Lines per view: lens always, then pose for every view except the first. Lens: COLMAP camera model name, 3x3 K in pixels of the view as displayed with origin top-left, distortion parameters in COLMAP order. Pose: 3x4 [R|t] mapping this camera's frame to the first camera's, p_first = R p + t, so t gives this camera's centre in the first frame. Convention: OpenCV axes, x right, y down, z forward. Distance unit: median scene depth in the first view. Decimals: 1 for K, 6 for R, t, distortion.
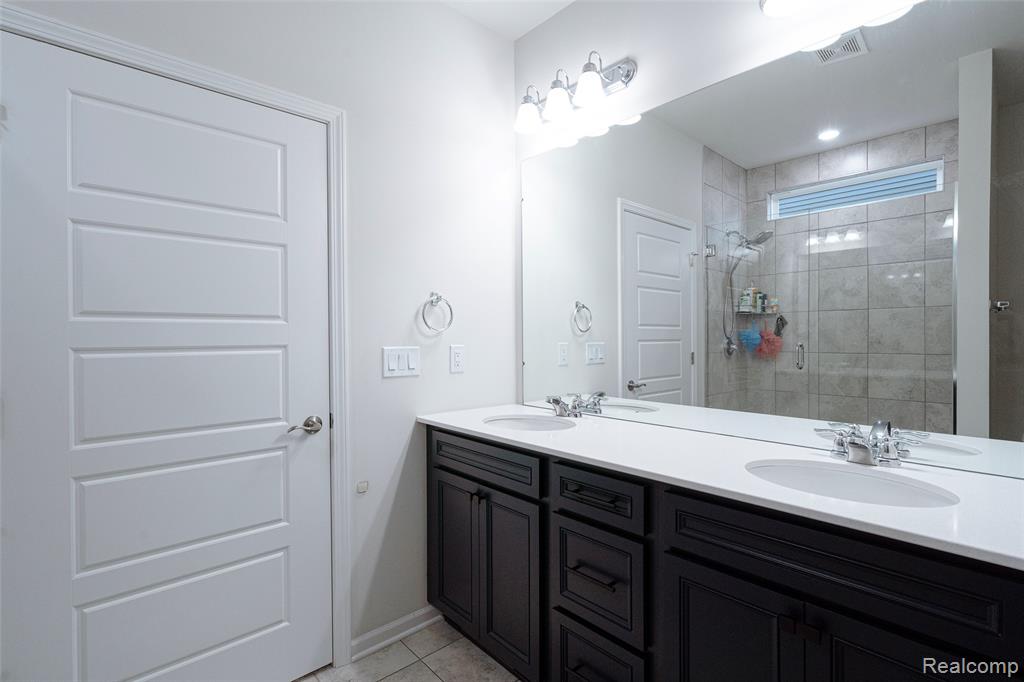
lens RADIAL K [[482.6, 0, 516.9], [0, 482.6, 337.4], [0, 0, 1]] dist [0.002511, 0.000531]
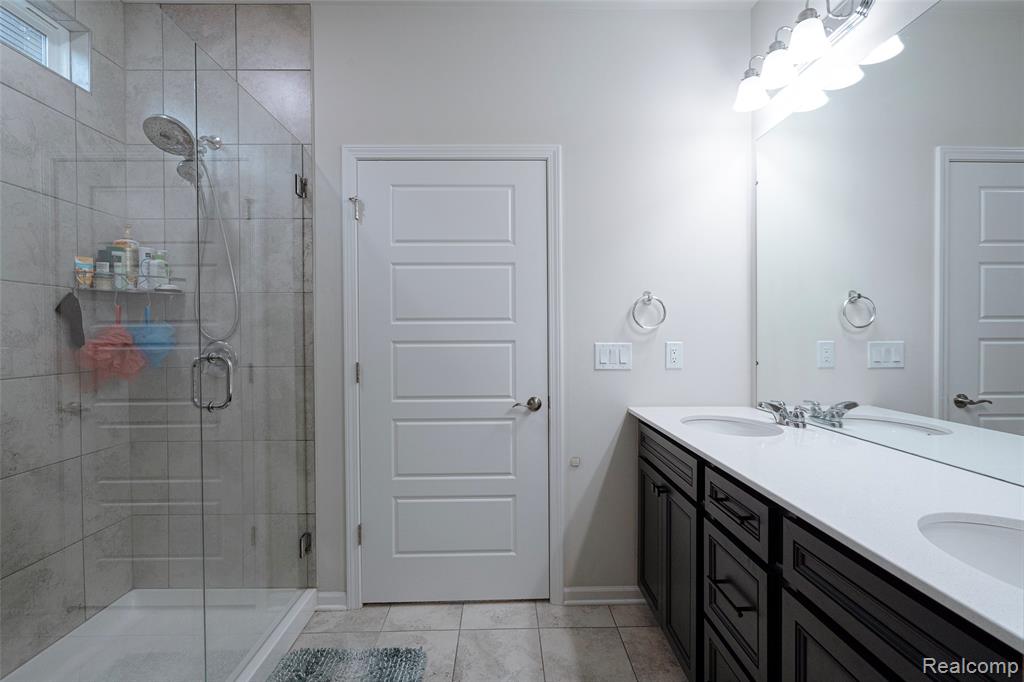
lens RADIAL K [[465.3, 0, 509.1], [0, 465.3, 338.5], [0, 0, 1]] dist [0.000230, 0.000653]
pose [[0.755030, 0.007199, -0.655650, 0.285876], [-0.000902, 0.999950, 0.009941, -0.001042], [0.655689, -0.006914, 0.754999, 0.040730]]
